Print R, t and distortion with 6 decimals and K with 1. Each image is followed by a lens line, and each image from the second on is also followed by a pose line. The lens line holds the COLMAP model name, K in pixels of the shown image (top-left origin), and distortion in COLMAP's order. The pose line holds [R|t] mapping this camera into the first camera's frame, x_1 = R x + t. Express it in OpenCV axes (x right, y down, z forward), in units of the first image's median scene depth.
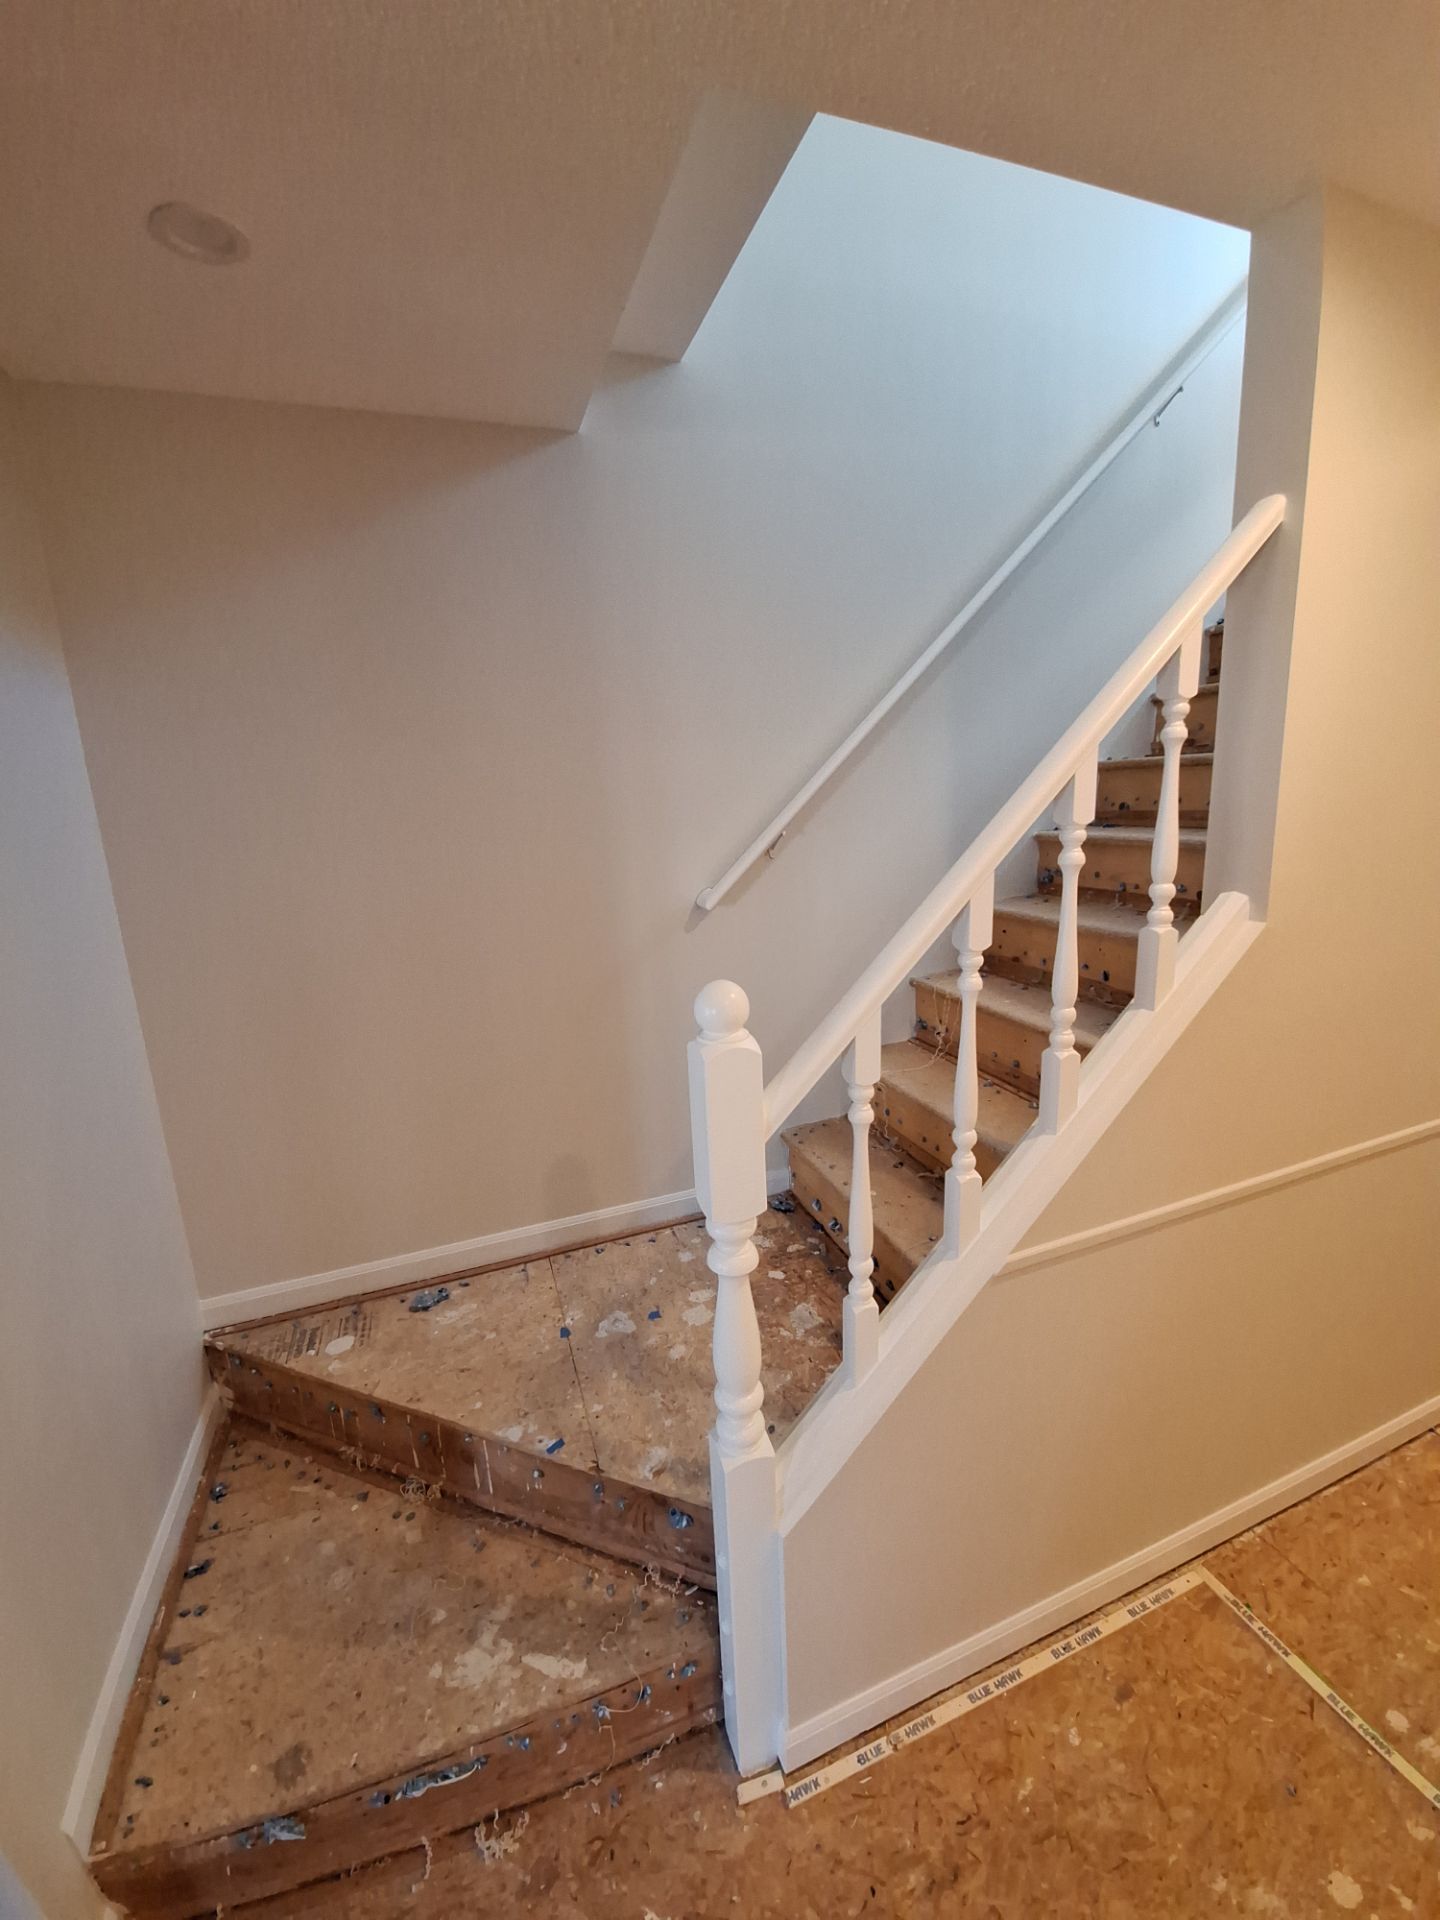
lens RADIAL K [[752.5, 0, 721.1], [0, 752.5, 957.1], [0, 0, 1]] dist [-0.018261, -0.002285]
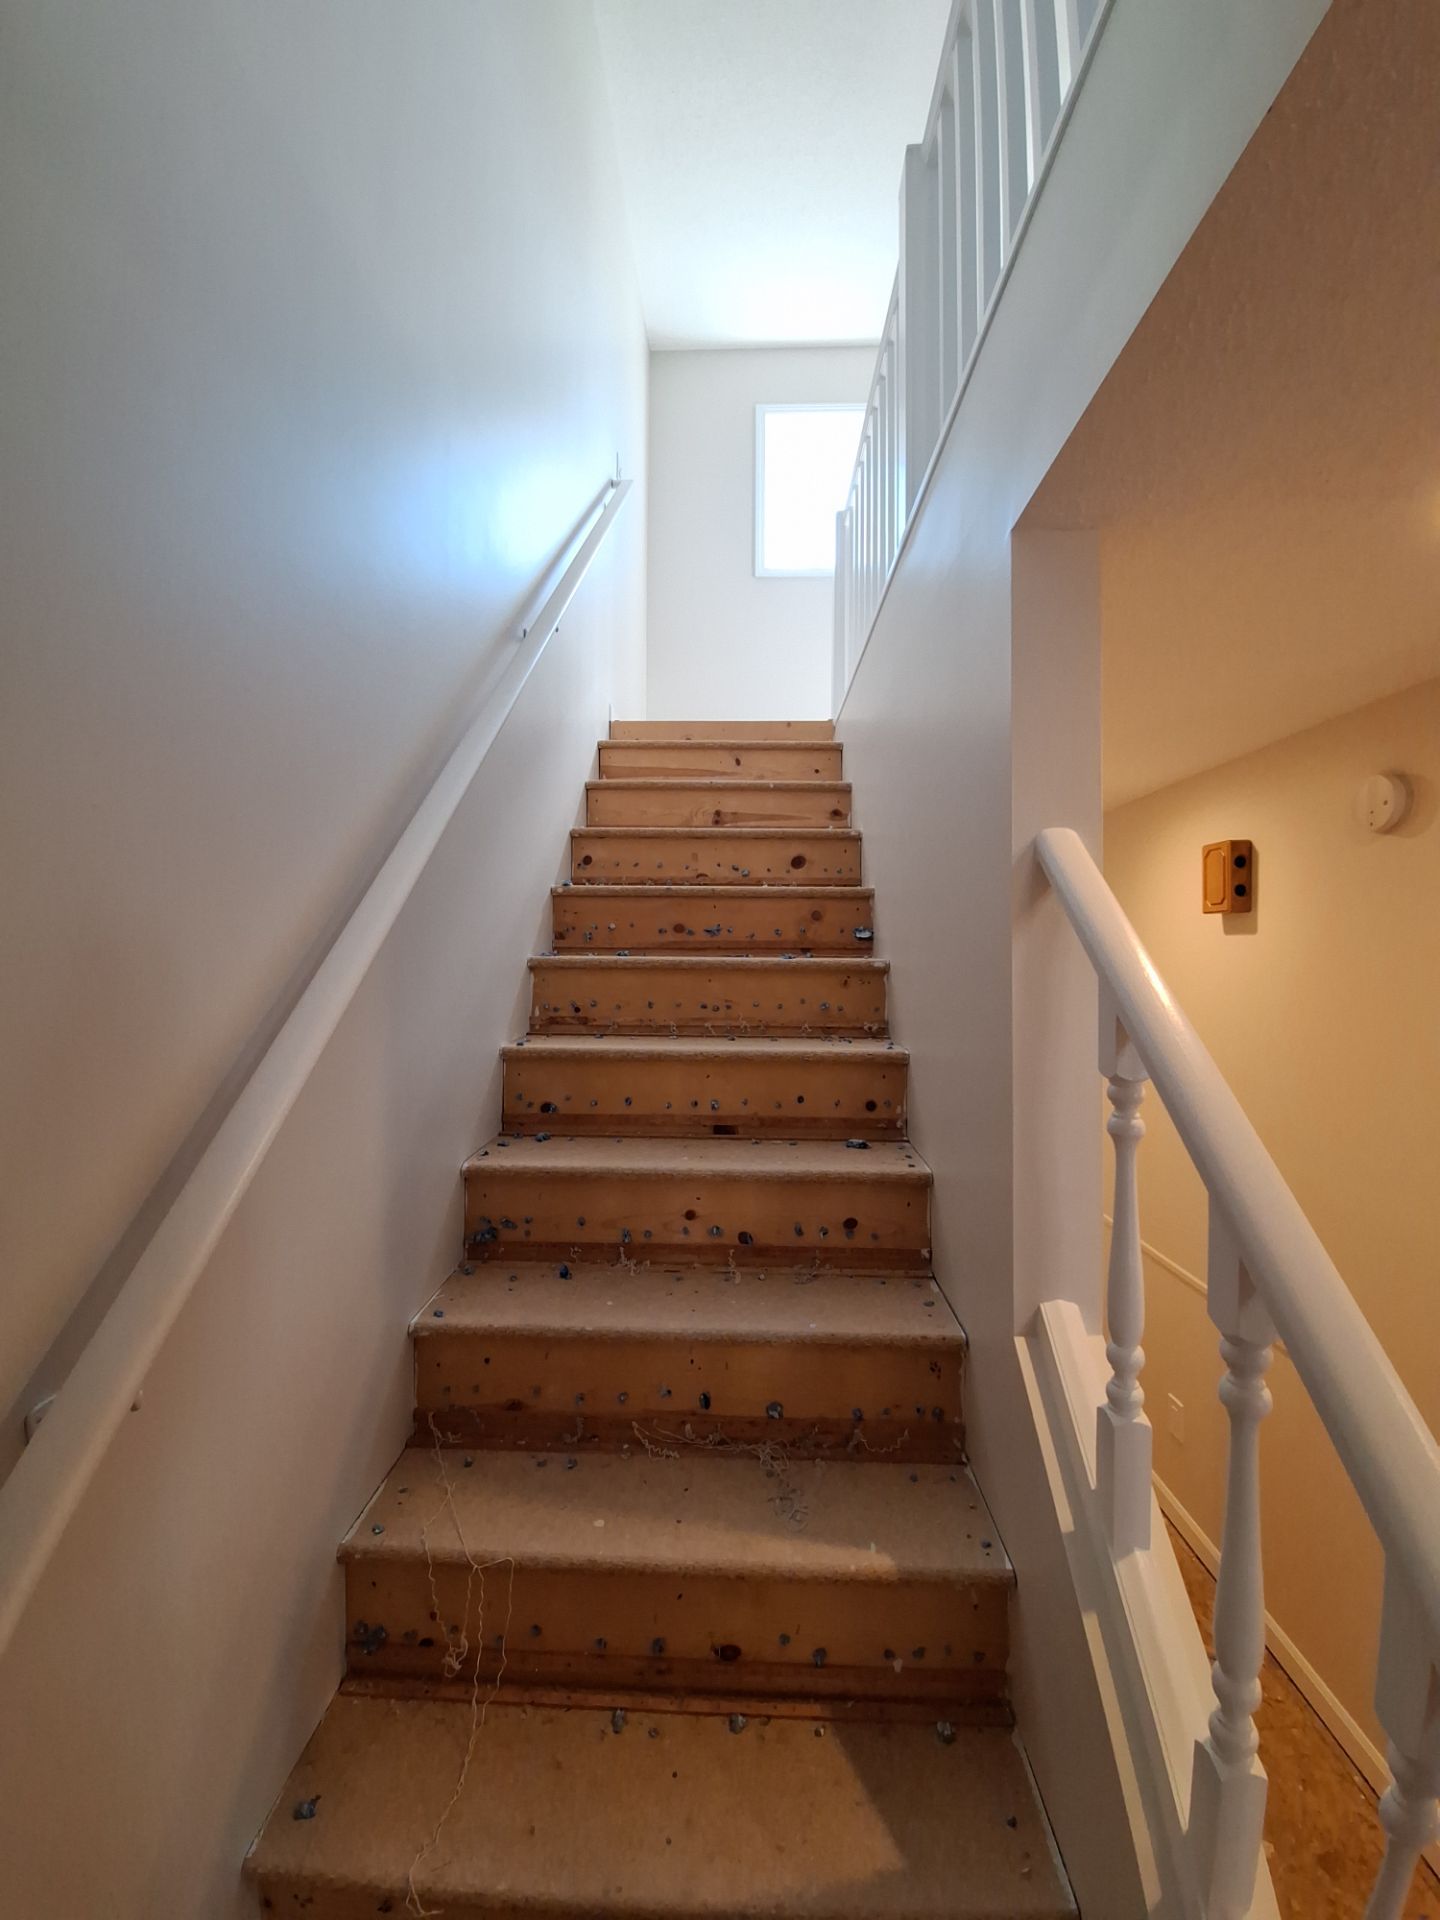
lens RADIAL K [[752.5, 0, 720.7], [0, 752.5, 955.7], [0, 0, 1]] dist [-0.018261, -0.002285]
pose [[0.370758, 0.076790, 0.925550, -0.107443], [0.165538, 0.975154, -0.147217, -0.229340], [-0.913858, 0.207795, 0.348834, 0.602269]]
